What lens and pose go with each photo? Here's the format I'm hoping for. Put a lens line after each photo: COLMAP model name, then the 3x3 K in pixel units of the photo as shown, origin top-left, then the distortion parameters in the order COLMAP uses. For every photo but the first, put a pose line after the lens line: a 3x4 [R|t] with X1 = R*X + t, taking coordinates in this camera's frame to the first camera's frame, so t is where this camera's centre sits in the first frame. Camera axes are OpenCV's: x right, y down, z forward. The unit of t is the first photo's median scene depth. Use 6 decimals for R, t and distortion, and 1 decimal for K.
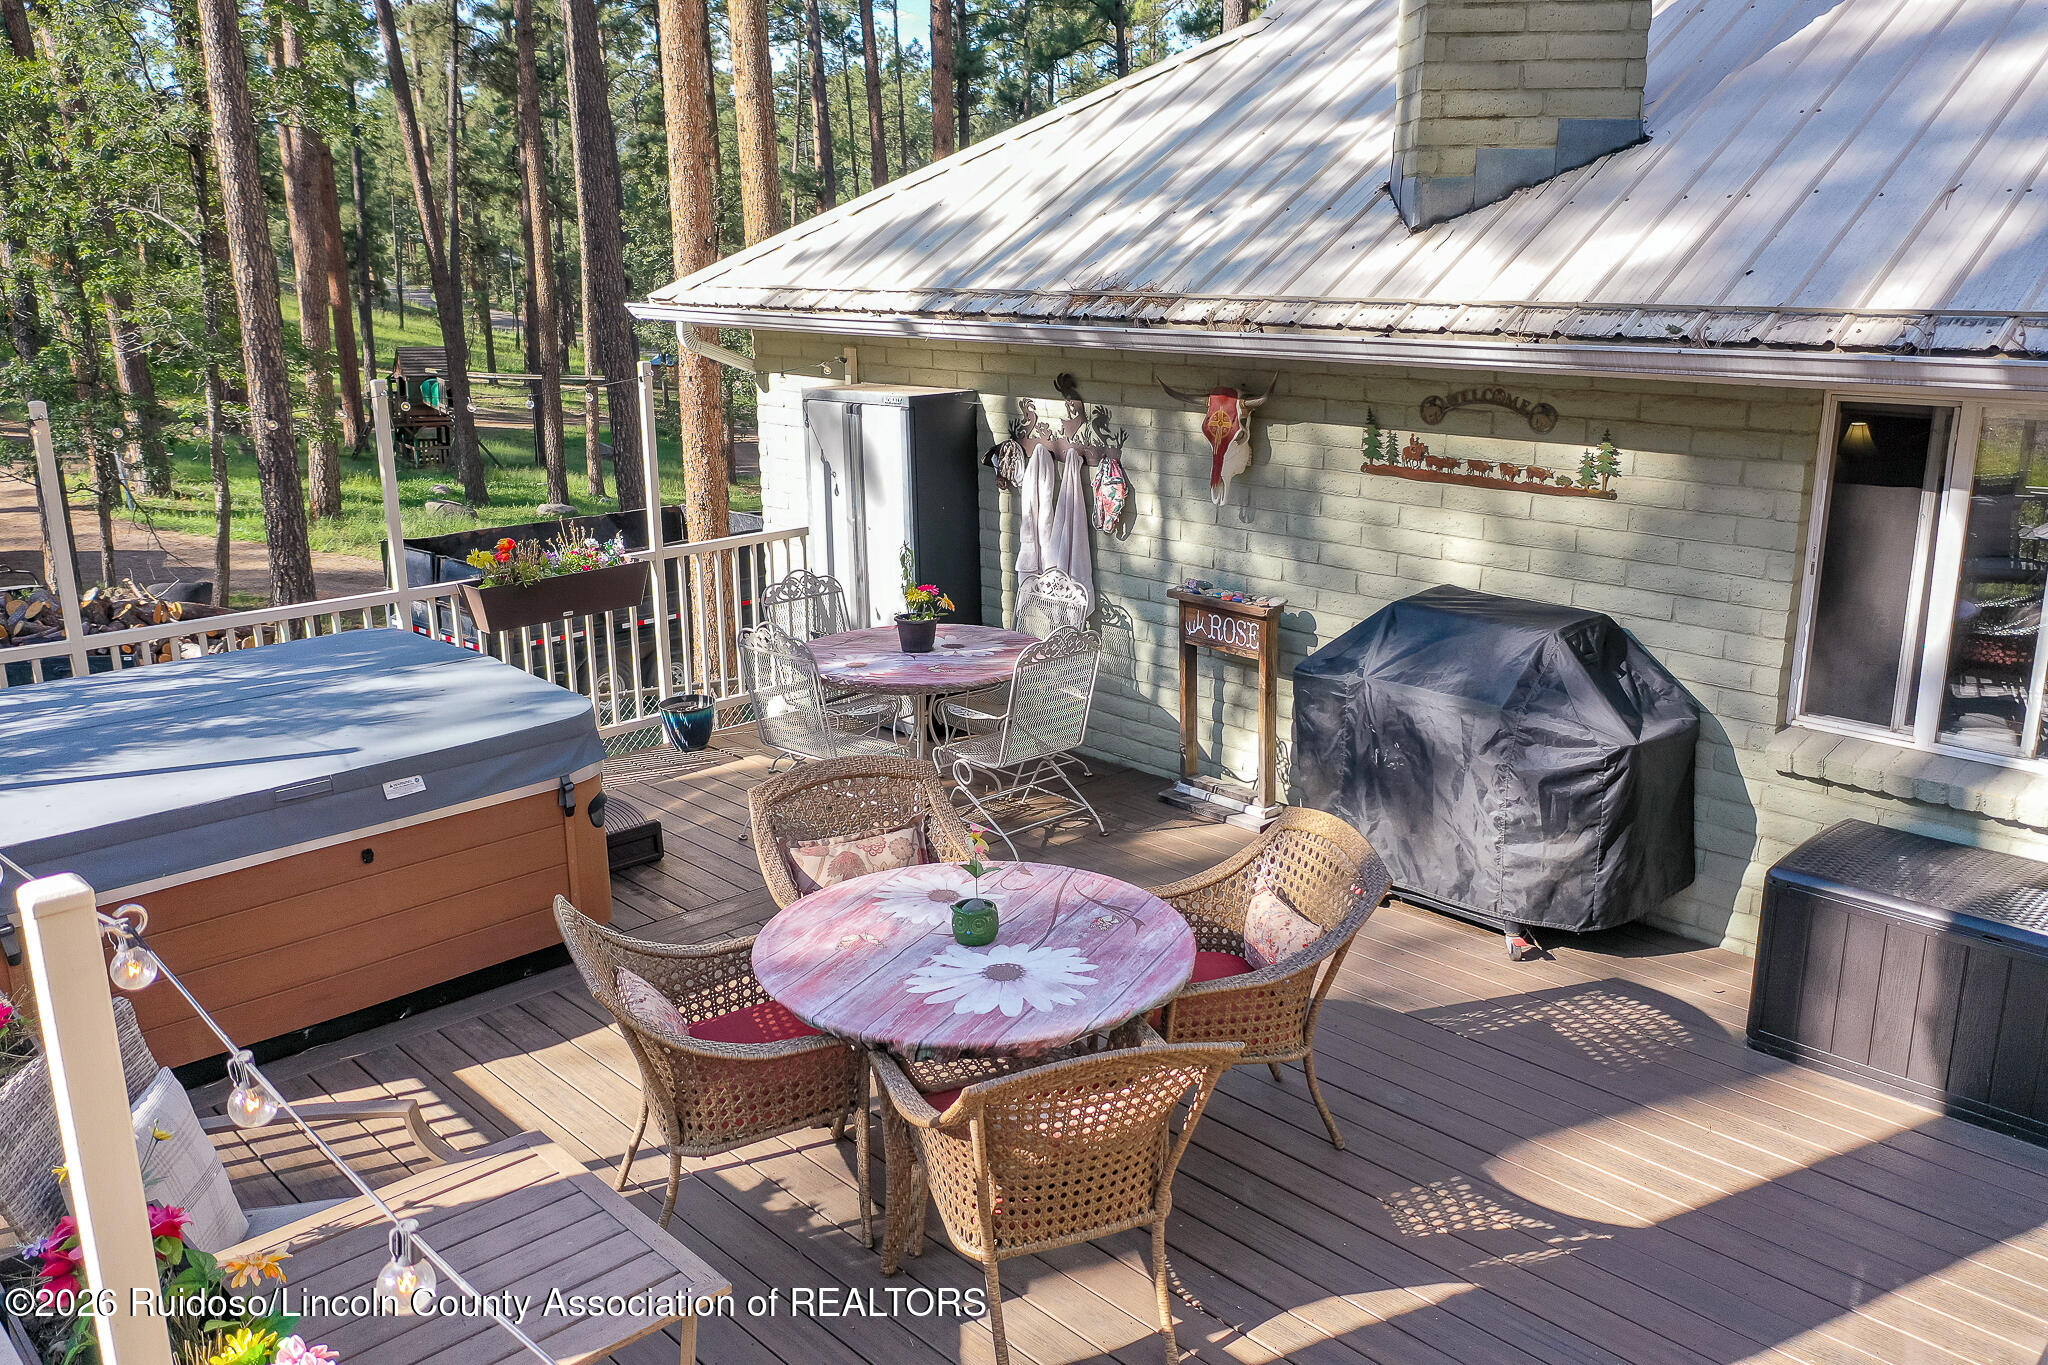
lens RADIAL K [[1635.5, 0, 1010.8], [0, 1635.5, 676.4], [0, 0, 1]] dist [0.000313, -0.000857]
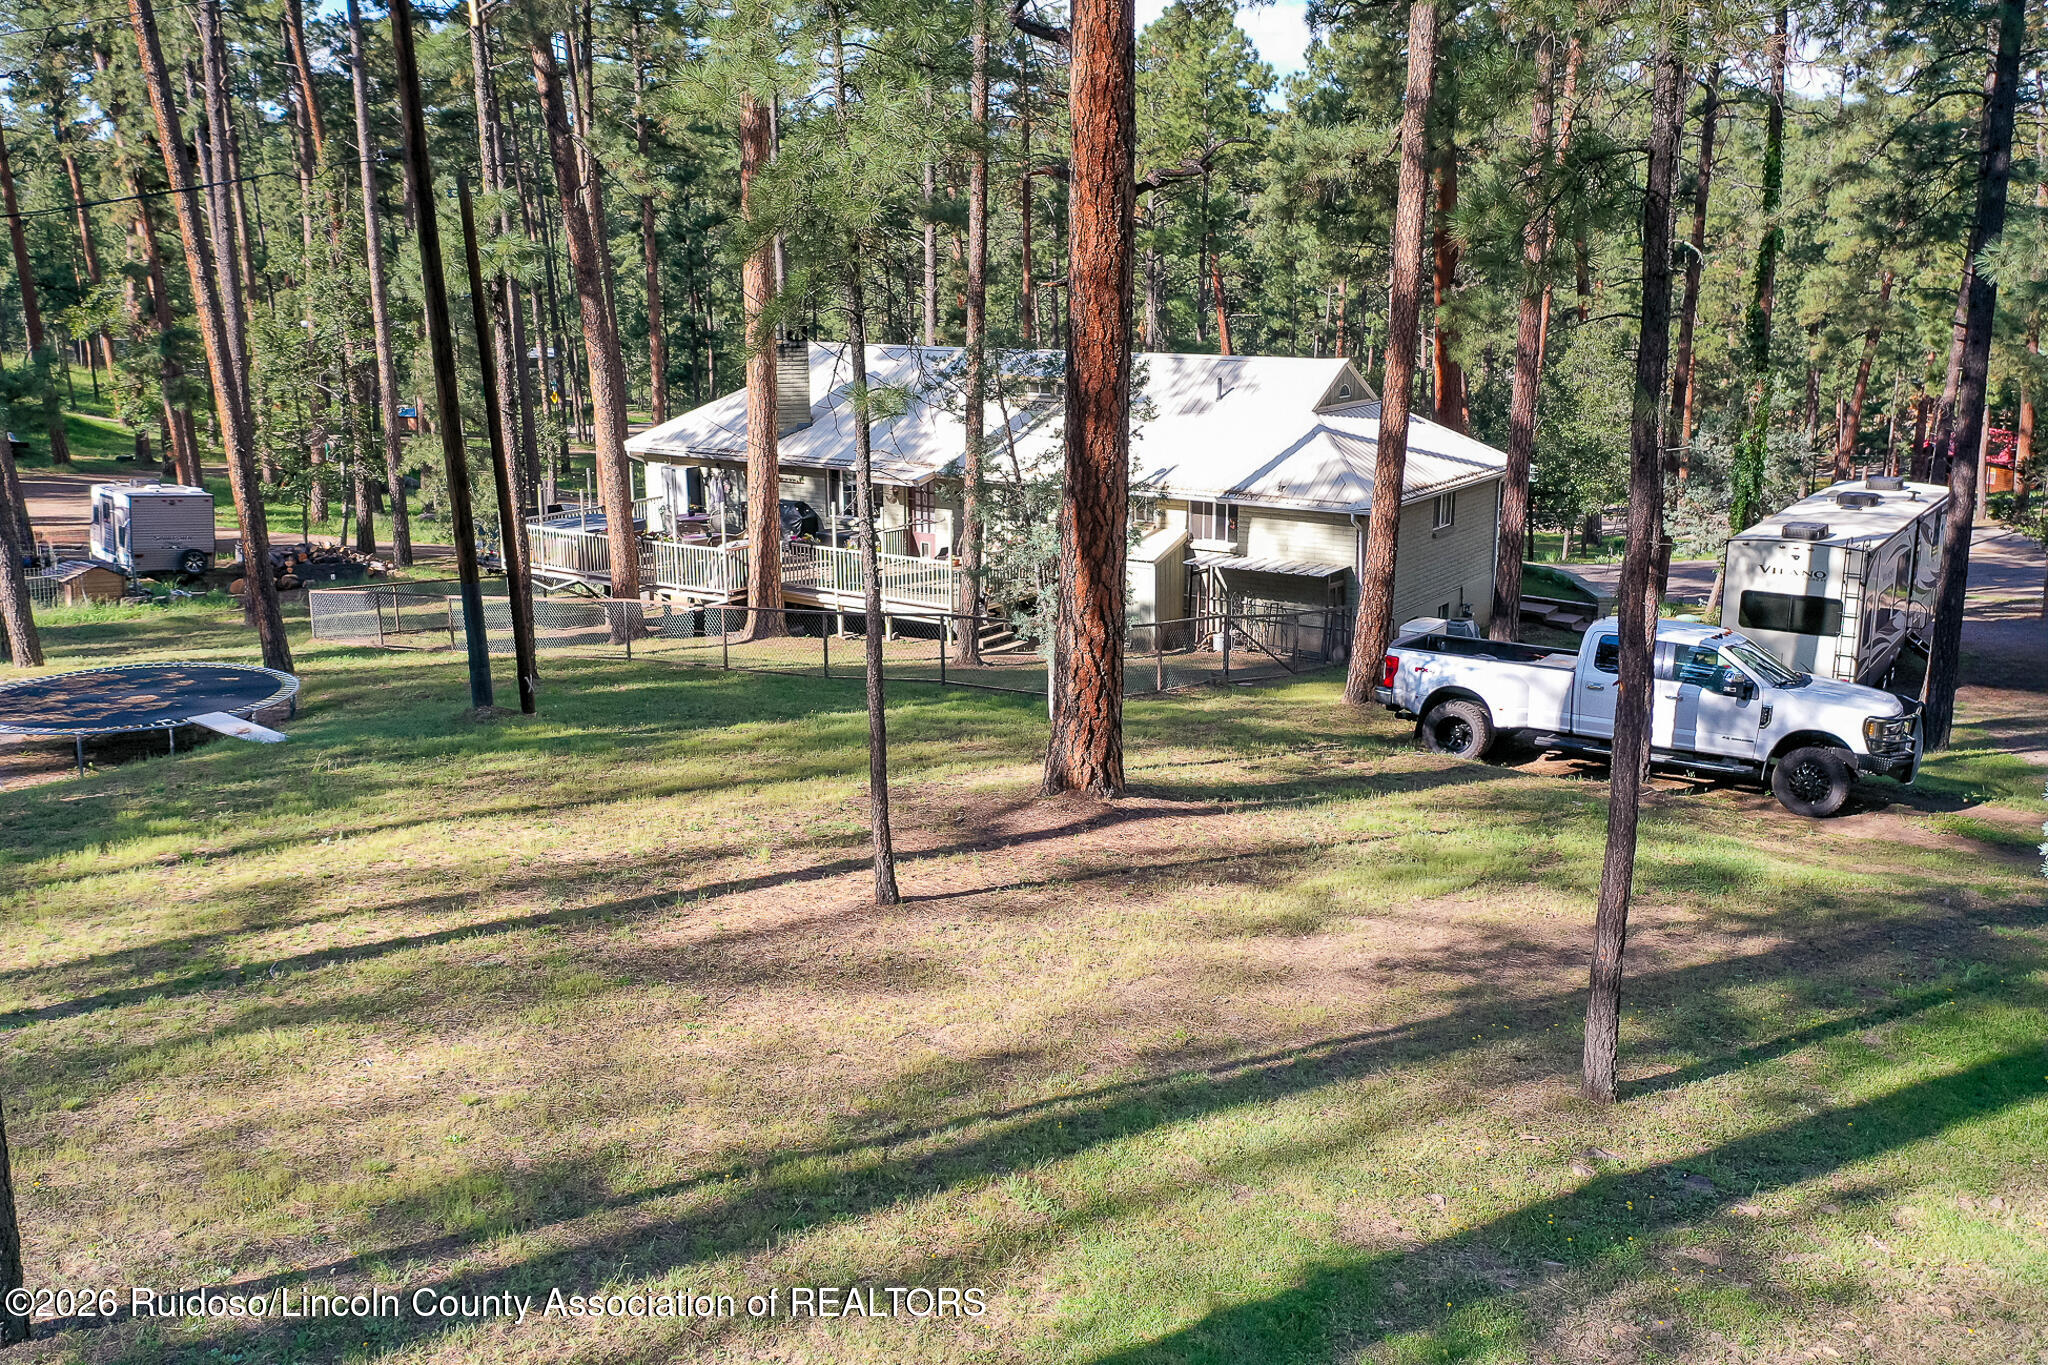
lens RADIAL K [[1635.5, 0, 1010.8], [0, 1635.5, 676.4], [0, 0, 1]] dist [0.000313, -0.000857]
pose [[0.979439, -0.044394, 0.196794, -0.127155], [0.047158, 0.998843, -0.009380, 0.684780], [-0.196150, 0.018467, 0.980400, -5.012801]]
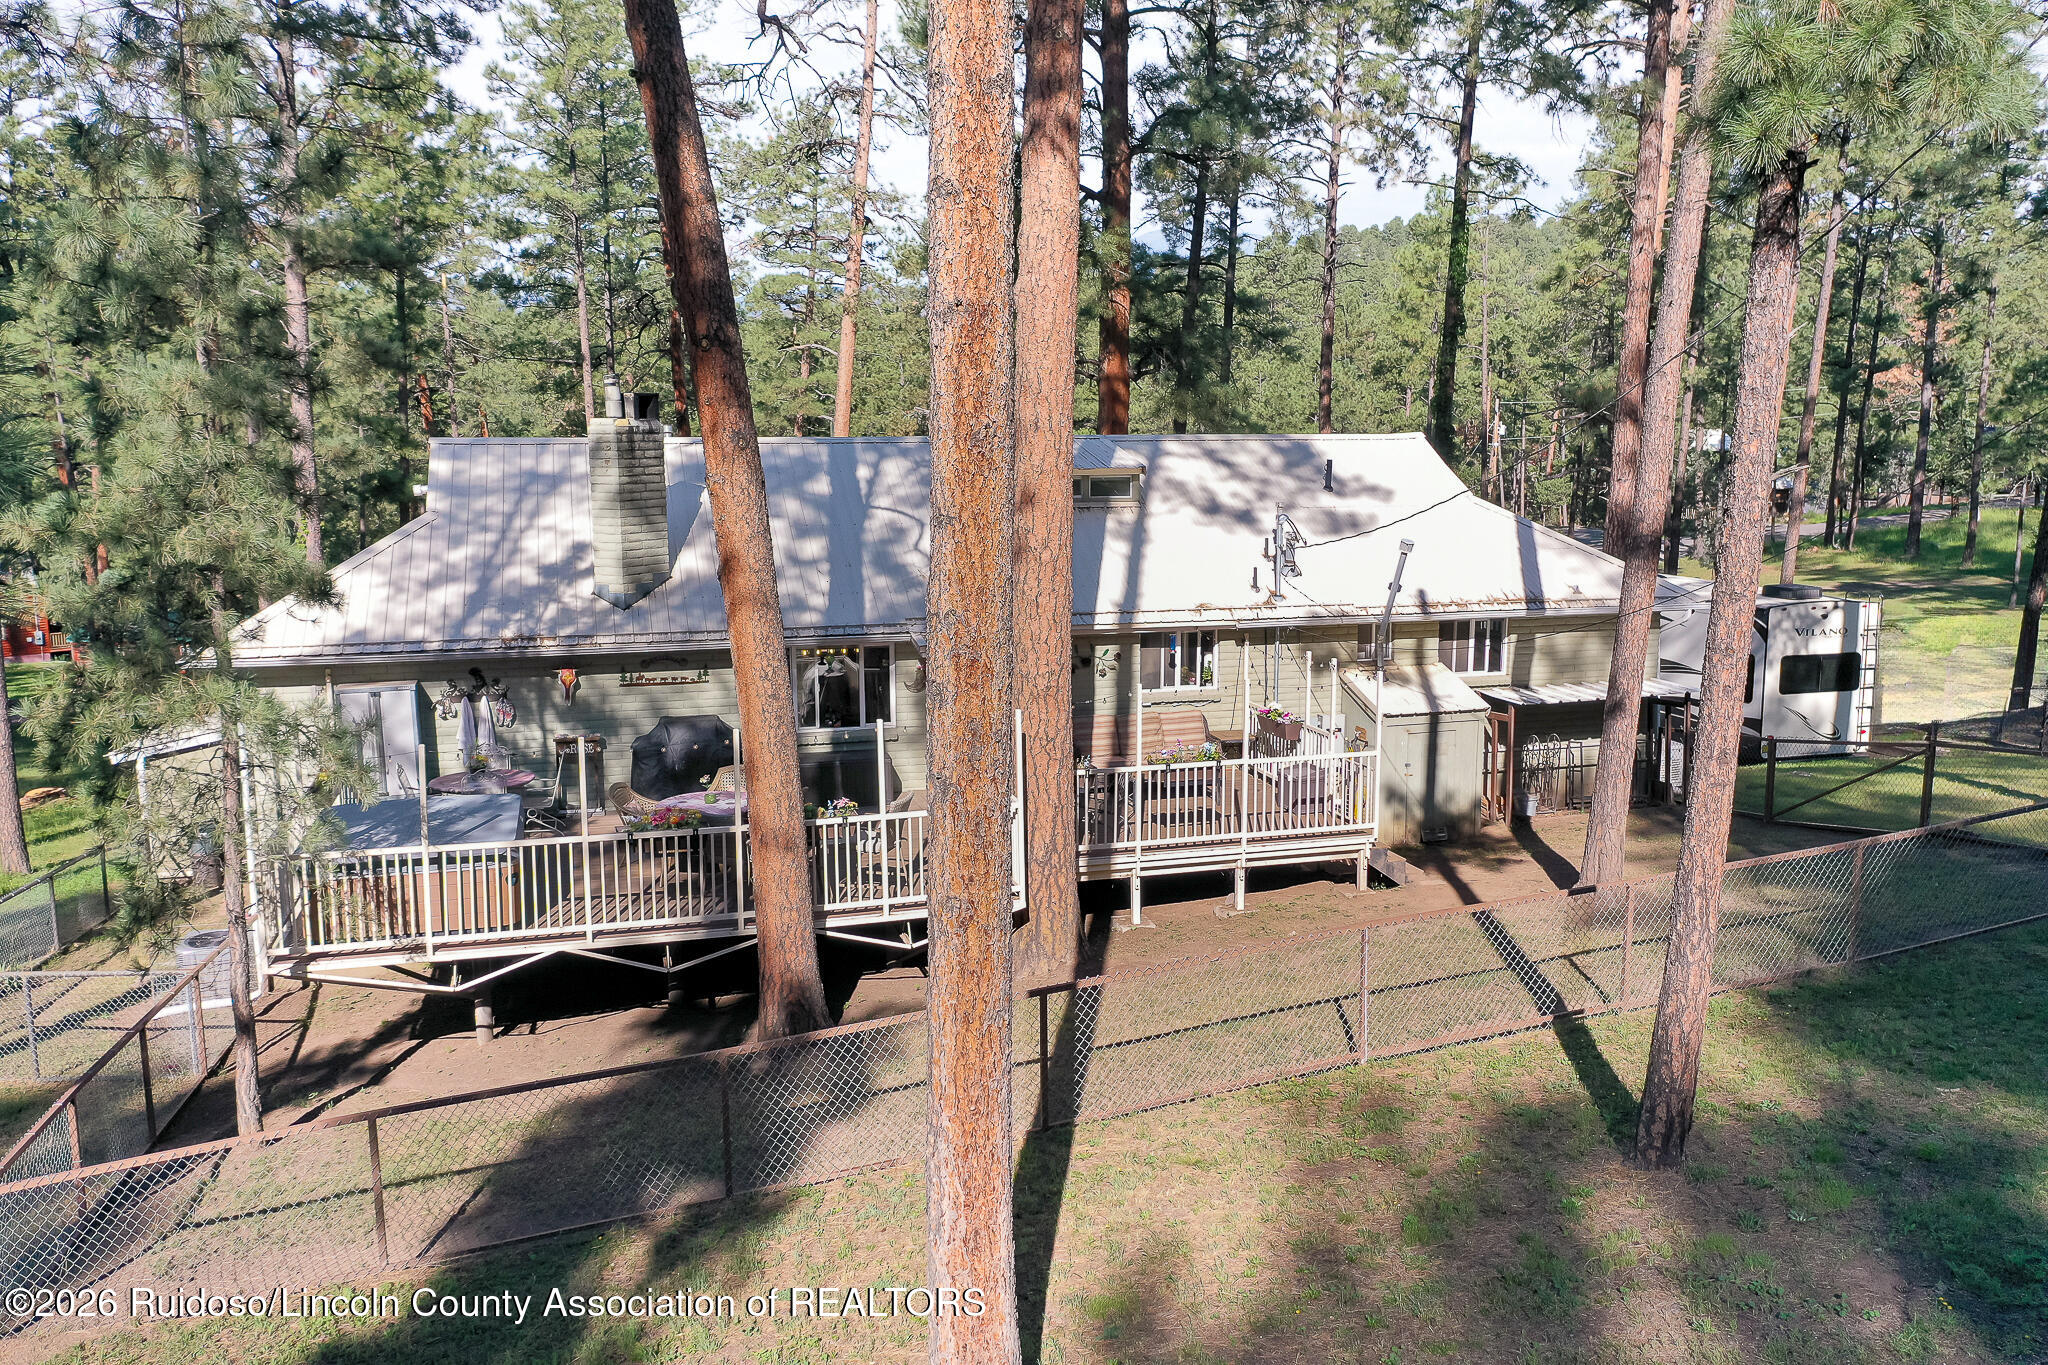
lens RADIAL K [[1635.5, 0, 1010.8], [0, 1635.5, 676.4], [0, 0, 1]] dist [0.000313, -0.000857]
pose [[0.461854, -0.124217, 0.878215, -2.171790], [0.228658, 0.973351, 0.017422, -0.031993], [-0.856975, 0.192765, 0.477949, -1.110801]]
